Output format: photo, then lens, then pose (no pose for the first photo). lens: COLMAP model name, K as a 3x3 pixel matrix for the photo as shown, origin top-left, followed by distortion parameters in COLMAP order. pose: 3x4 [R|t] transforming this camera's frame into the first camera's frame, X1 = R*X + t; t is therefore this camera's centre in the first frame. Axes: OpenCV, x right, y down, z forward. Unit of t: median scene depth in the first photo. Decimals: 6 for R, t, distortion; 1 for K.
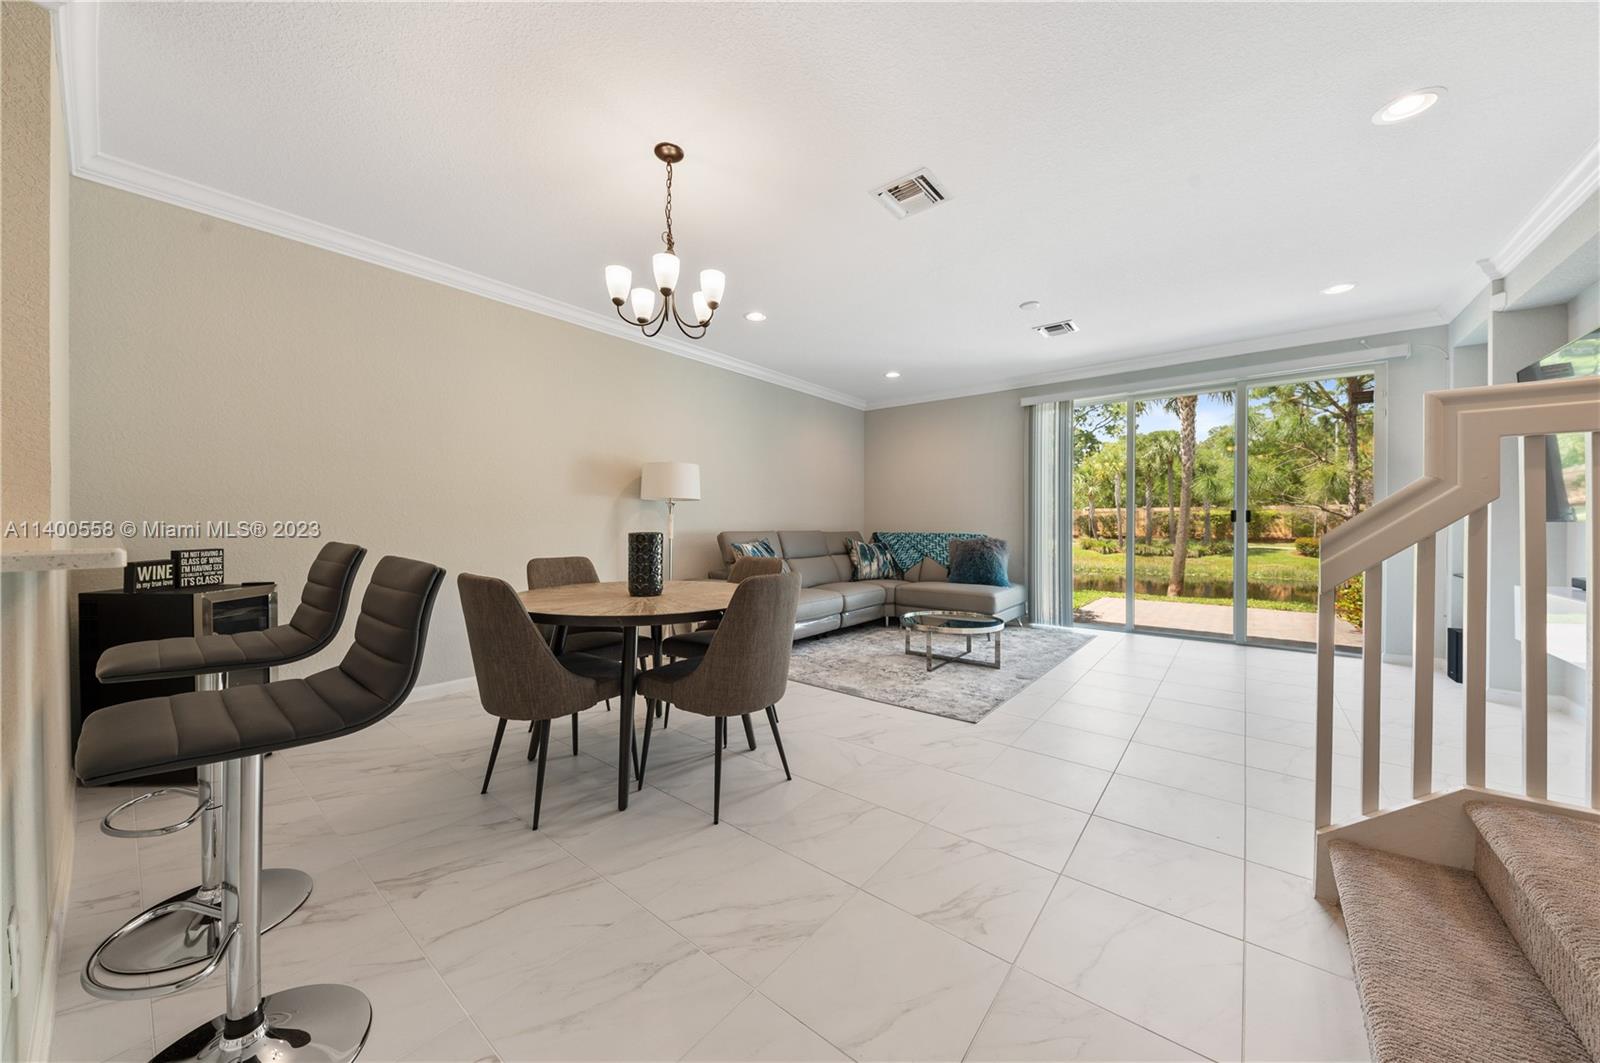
lens RADIAL K [[561.4, 0, 799.4], [0, 561.4, 526.1], [0, 0, 1]] dist [-0.004018, -0.000626]
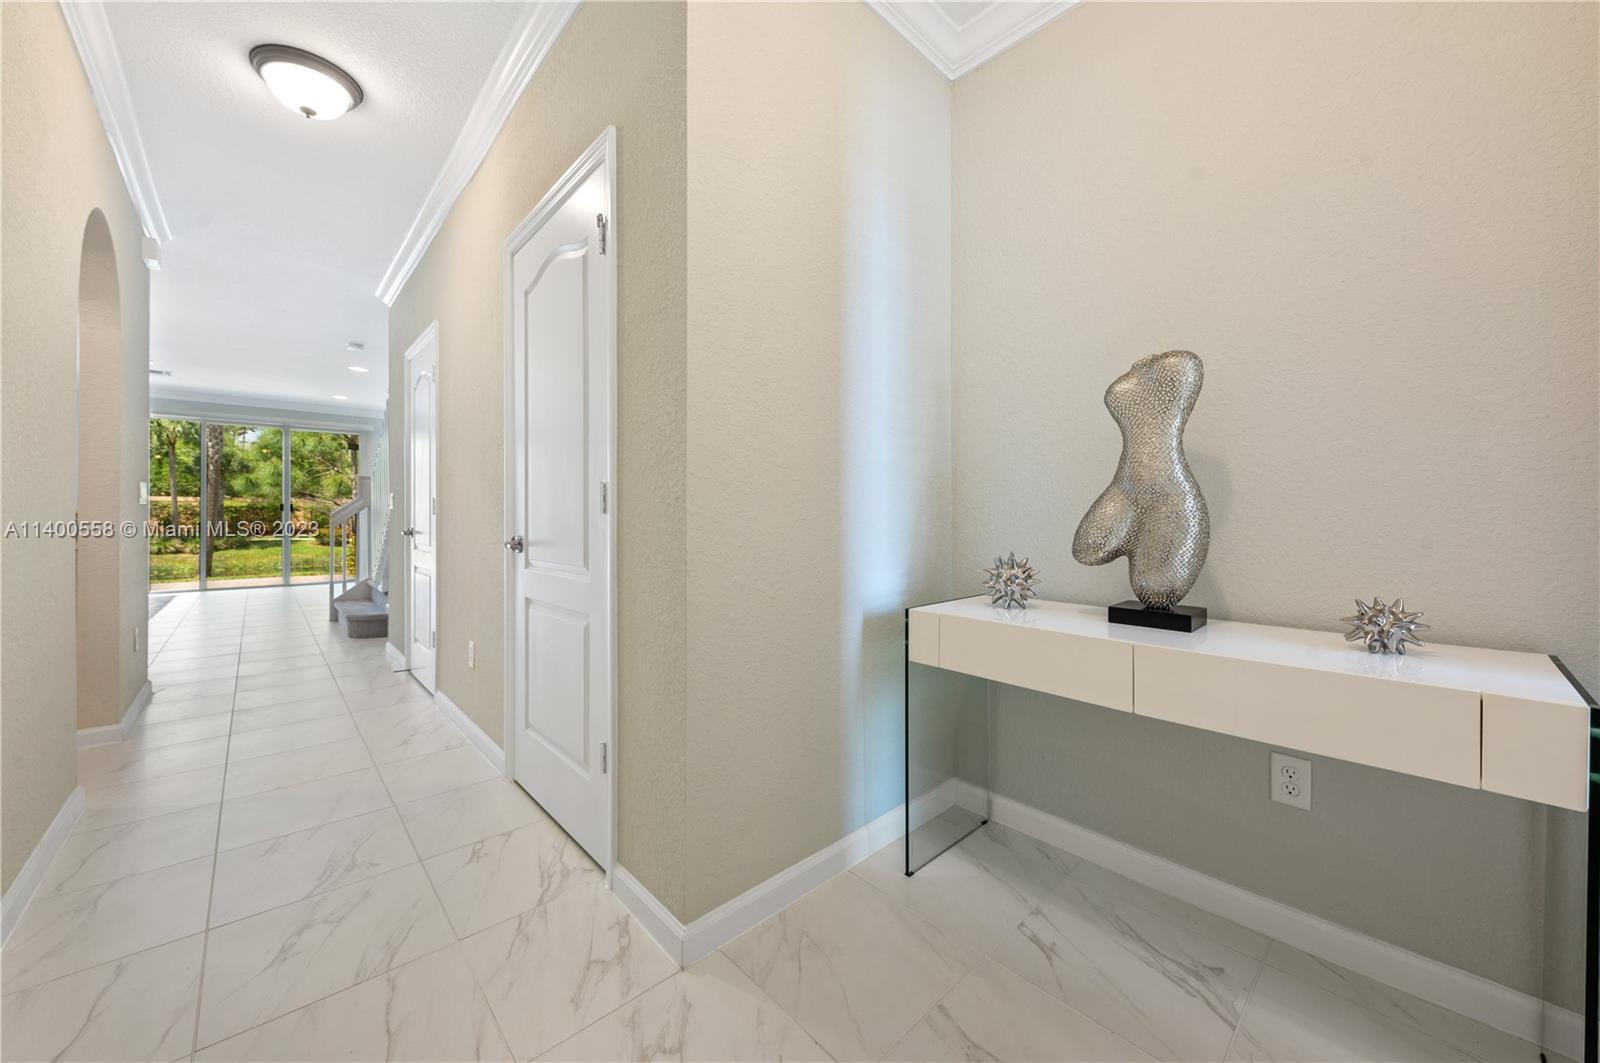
lens RADIAL K [[579.9, 0, 800.0], [0, 579.9, 519.4], [0, 0, 1]] dist [-0.011587, -0.000069]
pose [[0.142294, -0.004924, 0.989812, -0.072667], [0.004276, 0.999981, 0.004360, 0.001688], [-0.989815, 0.003612, 0.142313, -0.079913]]
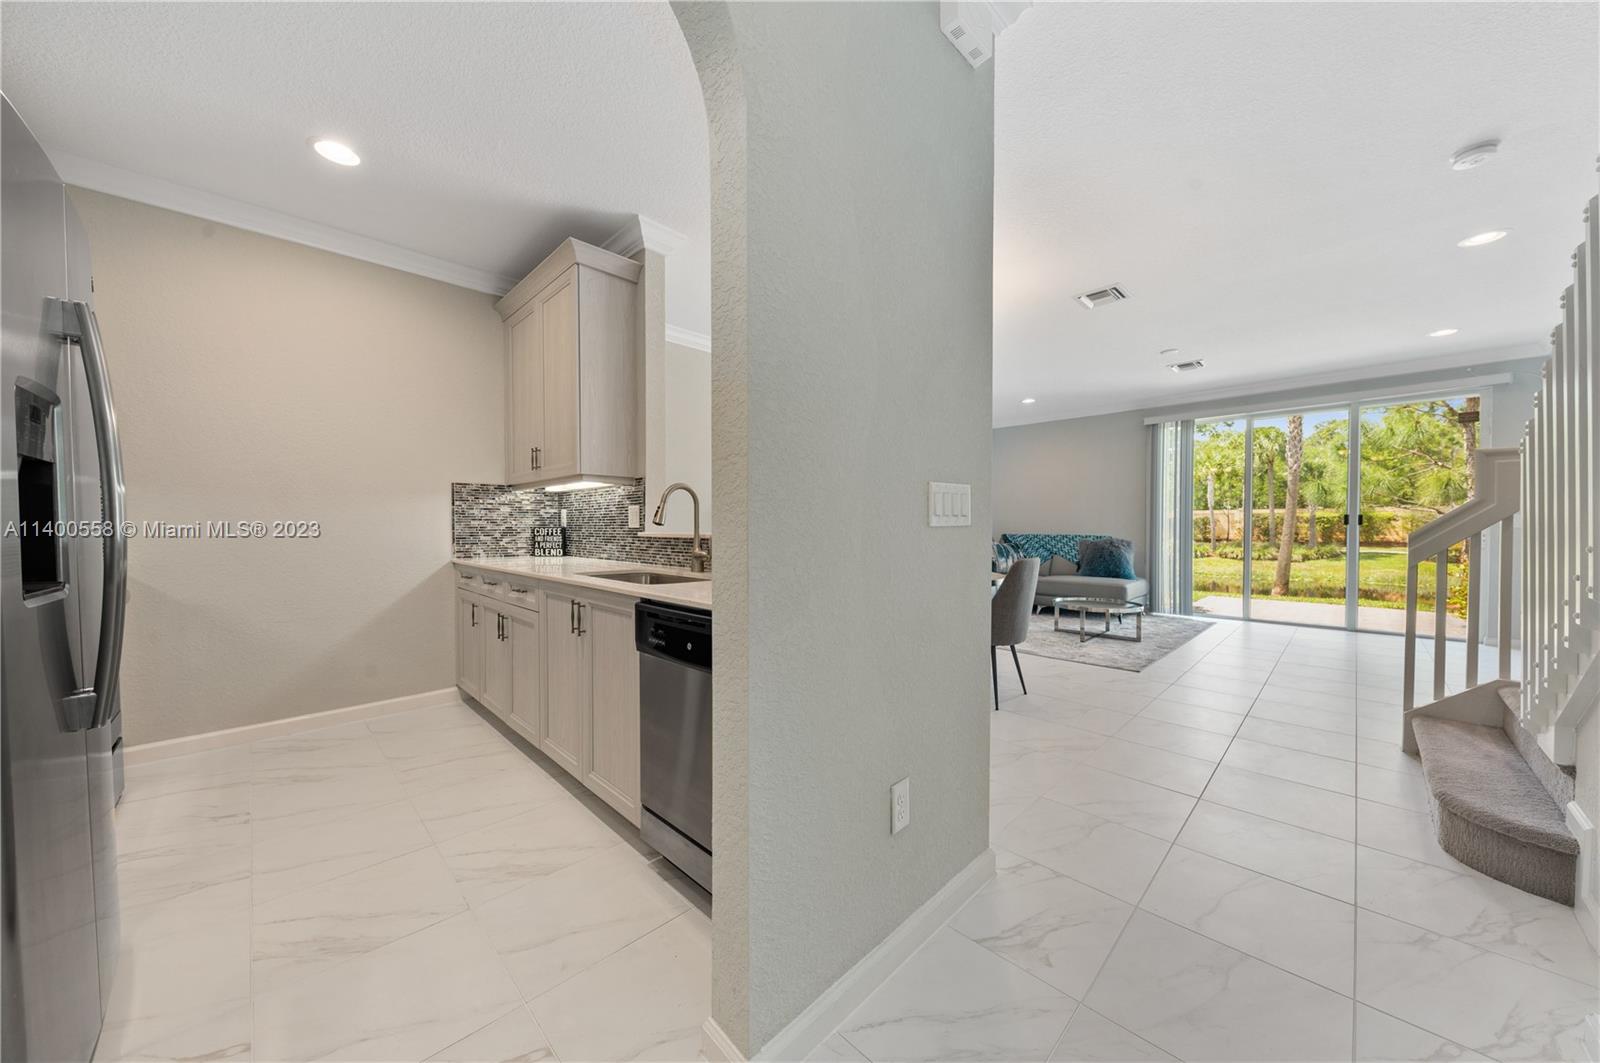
lens RADIAL K [[561.4, 0, 807.7], [0, 561.4, 533.4], [0, 0, 1]] dist [-0.004018, -0.000626]
pose [[0.994647, 0.000144, -0.103332, -0.023866], [0.000643, 0.999971, 0.007587, -0.000060], [0.103330, -0.007613, 0.994618, -0.029559]]
